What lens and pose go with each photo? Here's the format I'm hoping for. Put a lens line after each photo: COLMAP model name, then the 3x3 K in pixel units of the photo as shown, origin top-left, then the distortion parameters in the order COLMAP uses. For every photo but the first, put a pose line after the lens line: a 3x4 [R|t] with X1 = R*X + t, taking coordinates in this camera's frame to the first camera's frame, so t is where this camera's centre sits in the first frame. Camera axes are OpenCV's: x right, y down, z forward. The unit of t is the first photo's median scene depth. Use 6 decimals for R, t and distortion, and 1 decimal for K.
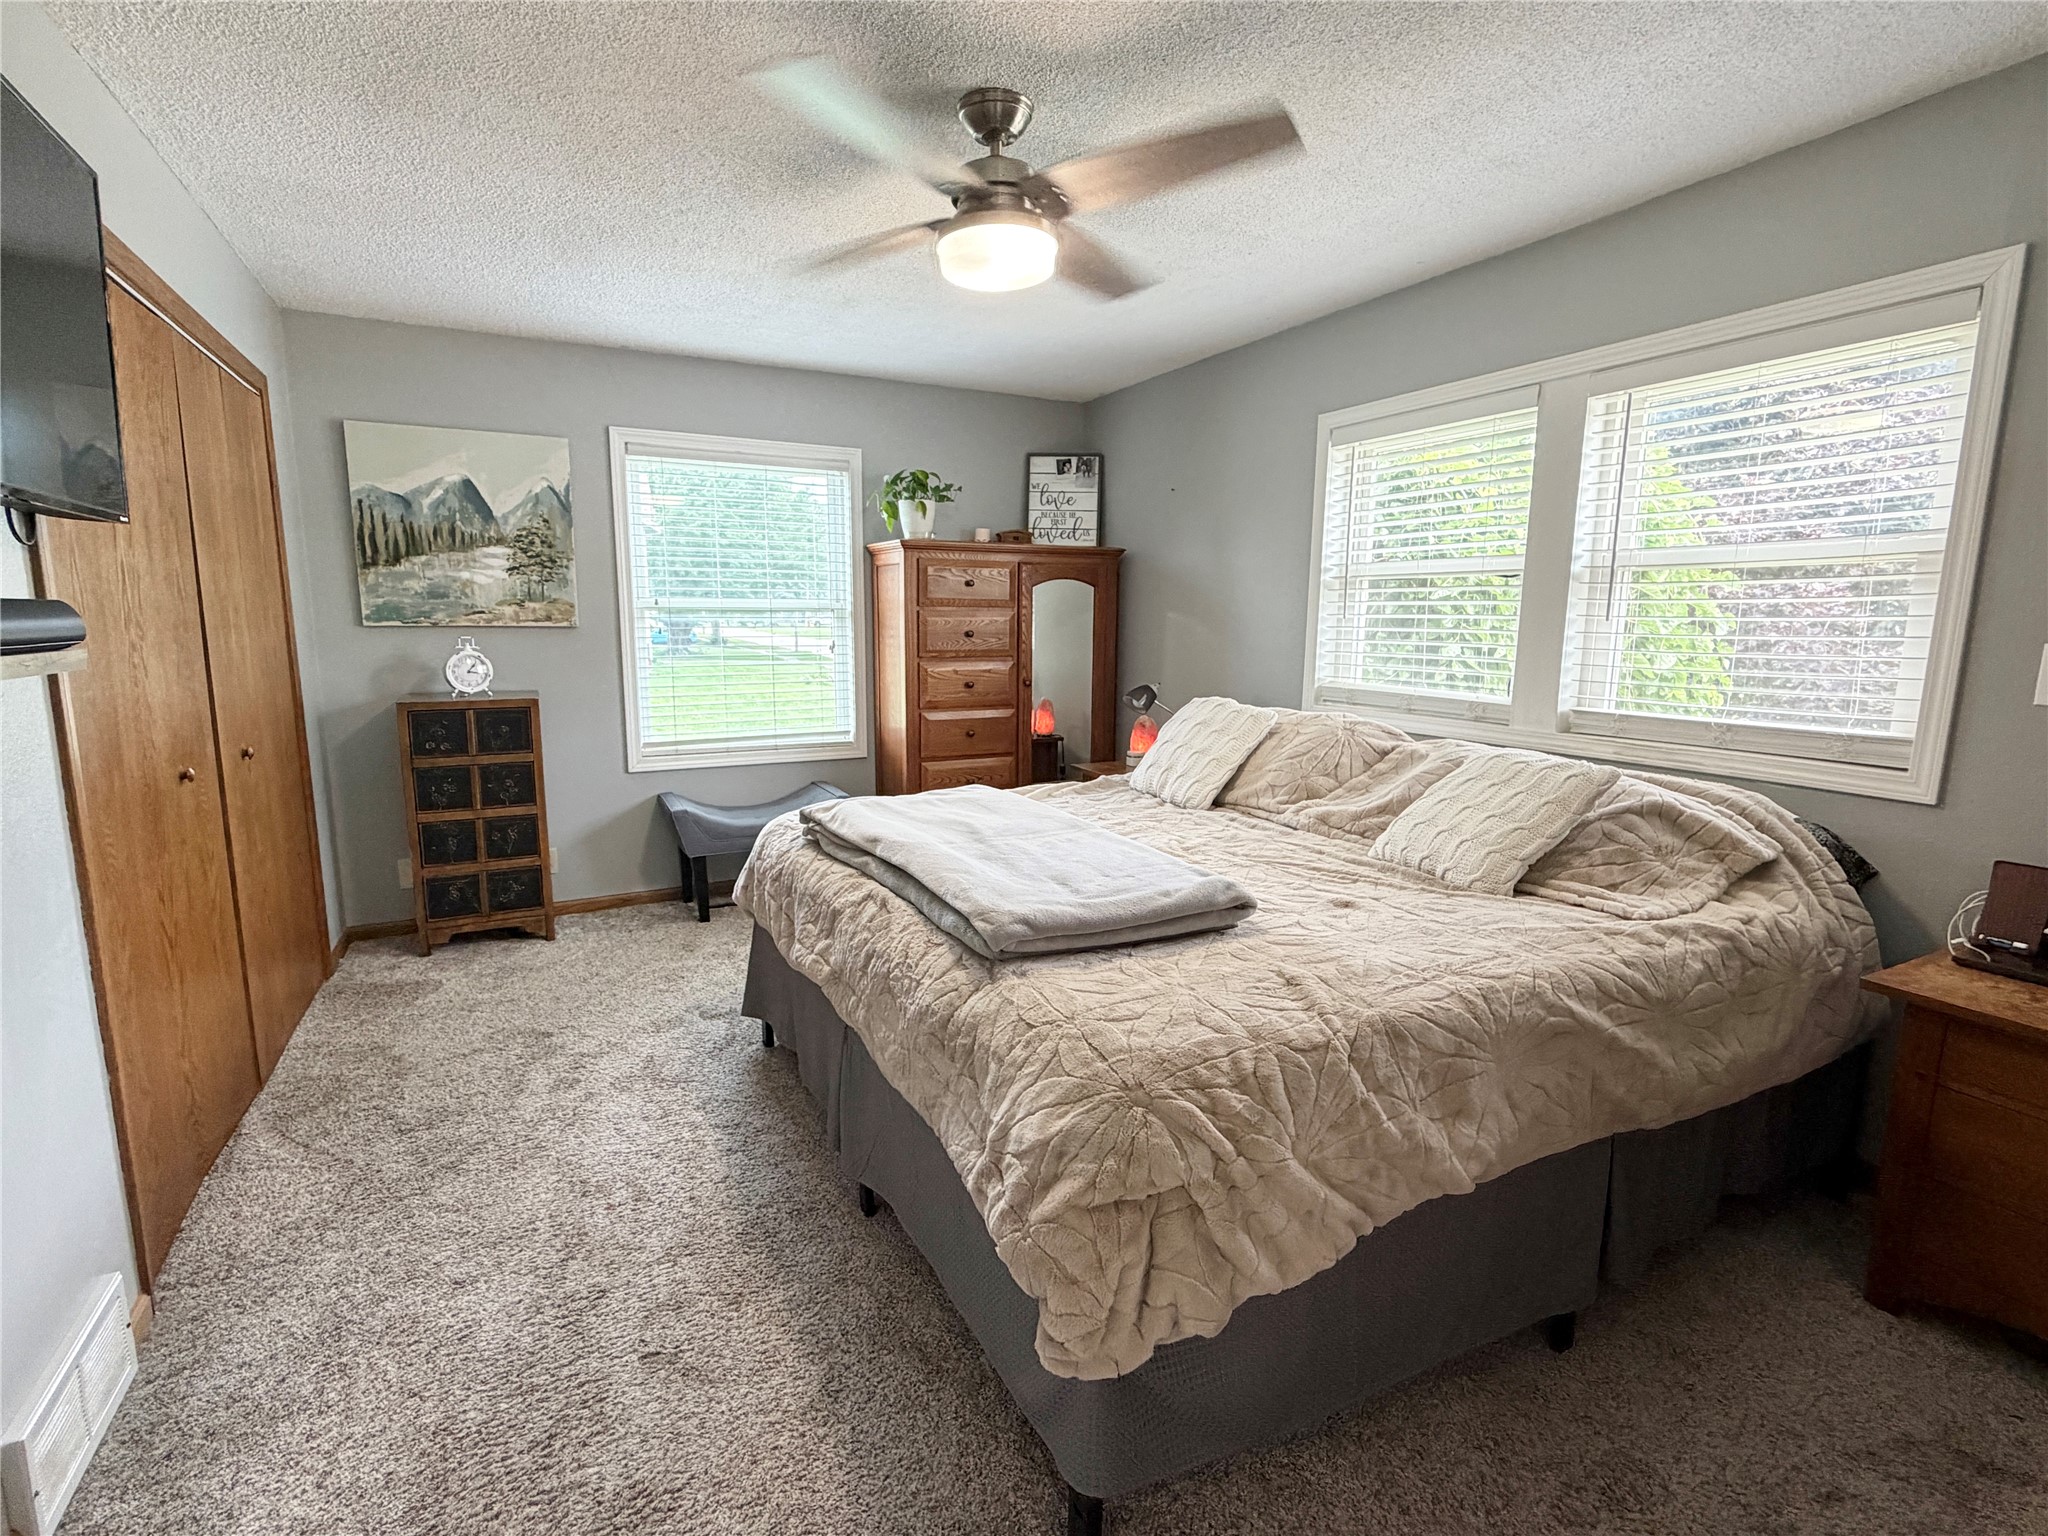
lens RADIAL K [[971.1, 0, 1024.3], [0, 971.1, 767.4], [0, 0, 1]] dist [-0.000549, -0.000135]
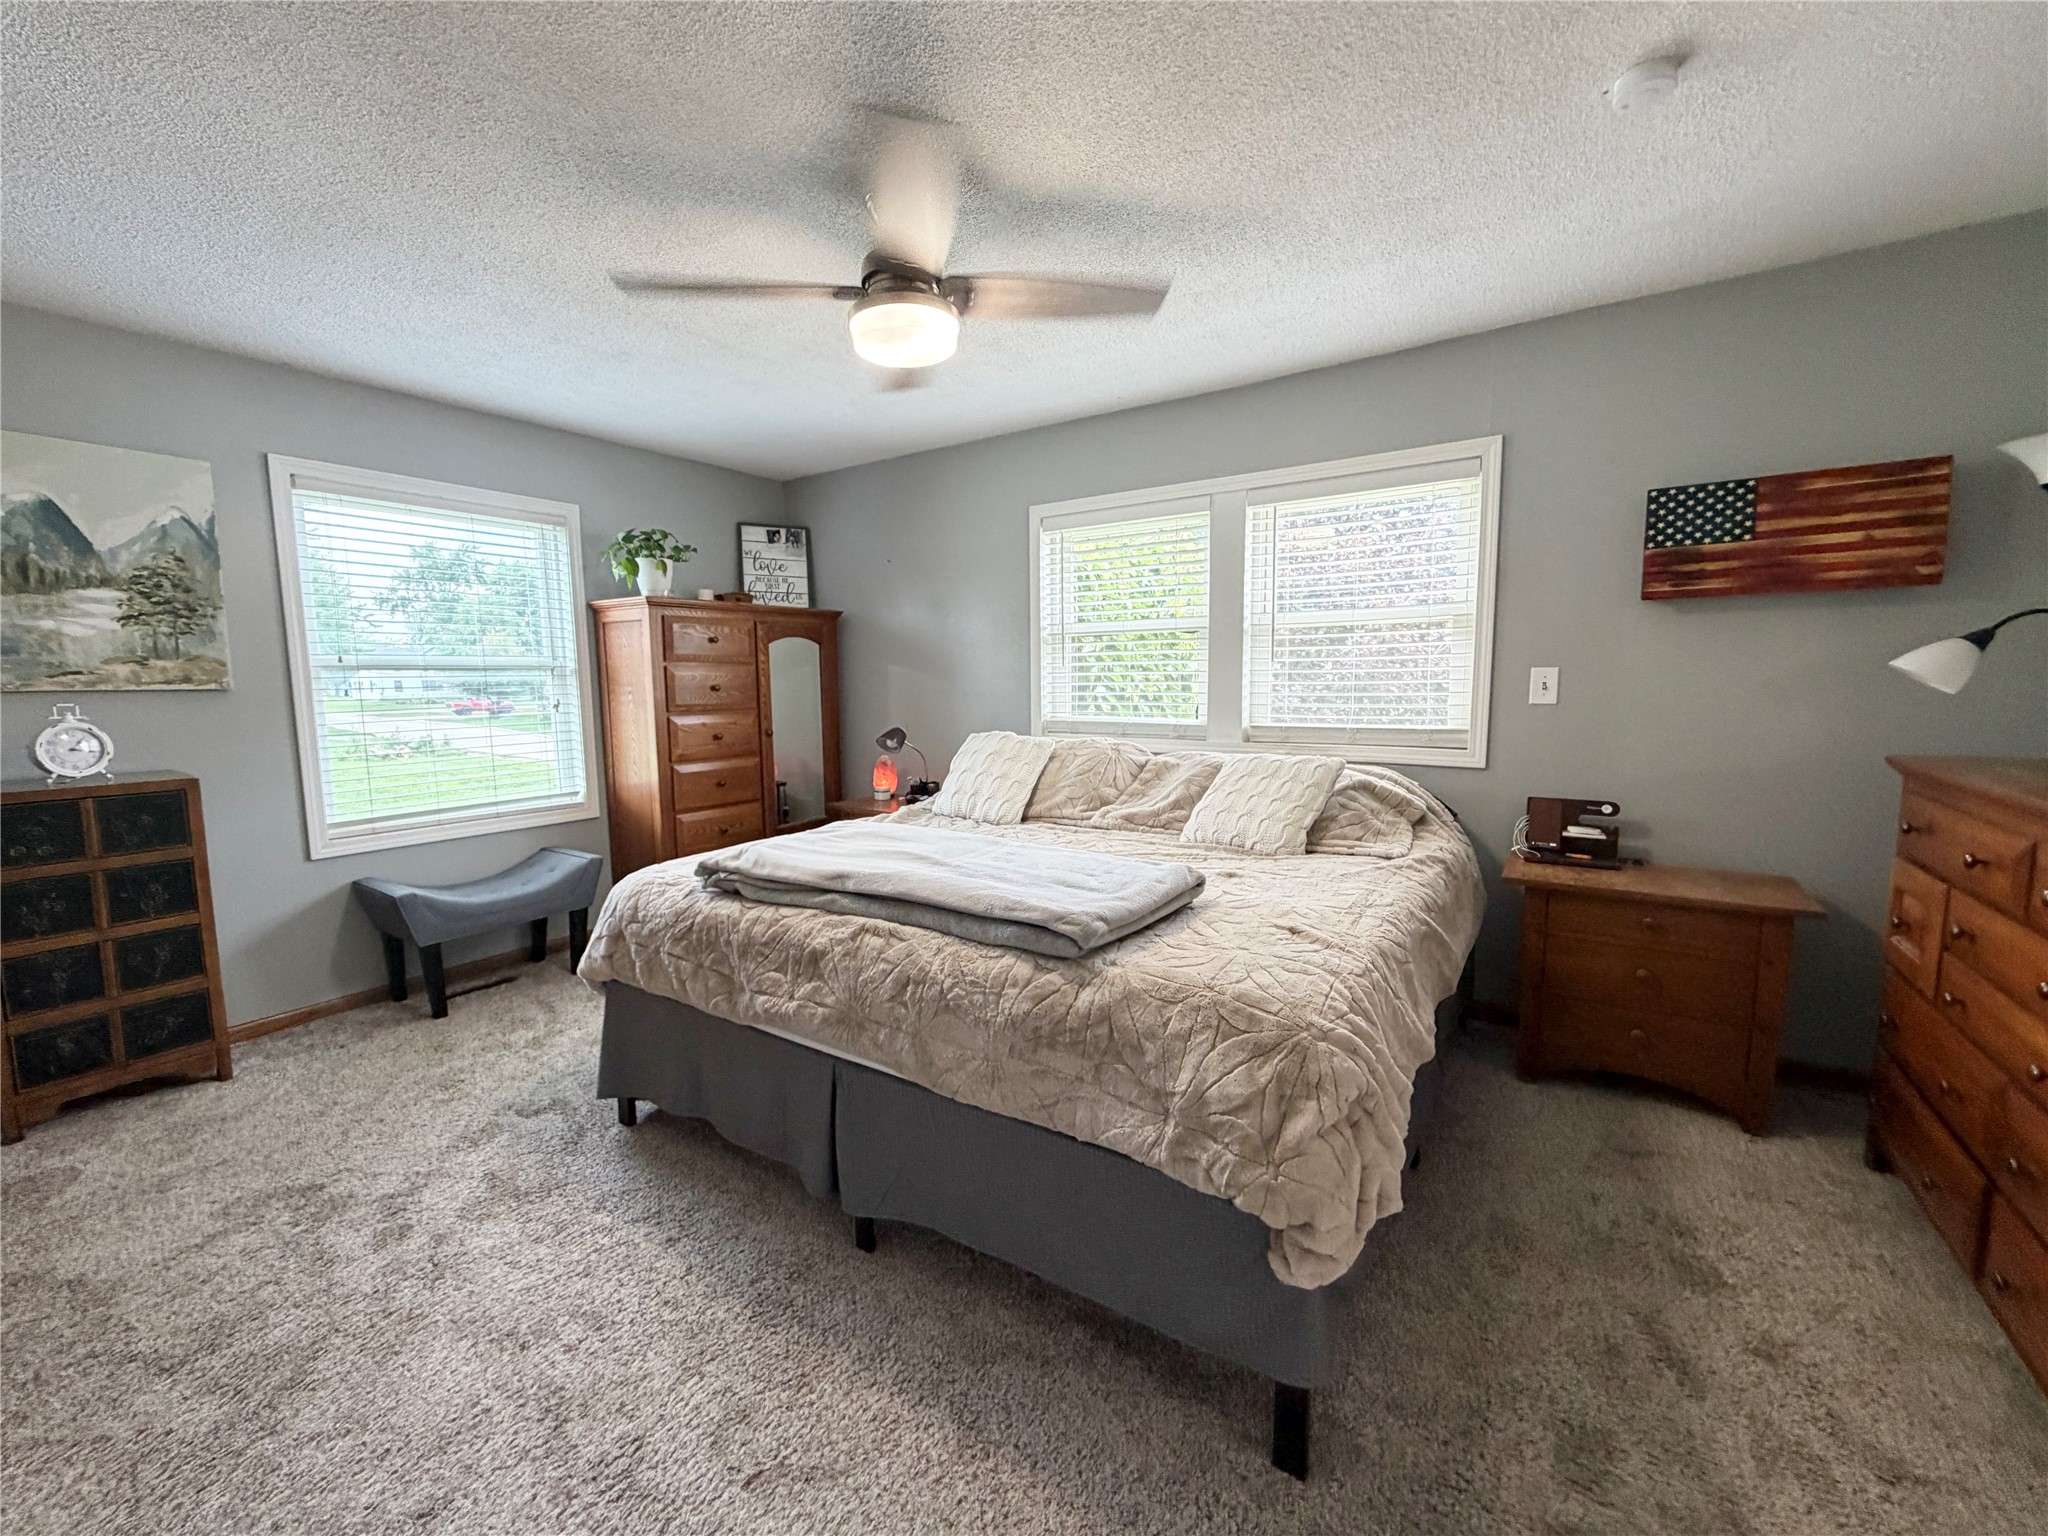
lens RADIAL K [[823.5, 0, 1021.1], [0, 823.5, 767.1], [0, 0, 1]] dist [-0.001498, 0.000447]
pose [[0.878130, -0.069196, 0.473391, -0.282542], [0.092430, 0.995381, -0.025960, 0.000652], [-0.469408, 0.066552, 0.880470, 0.106161]]
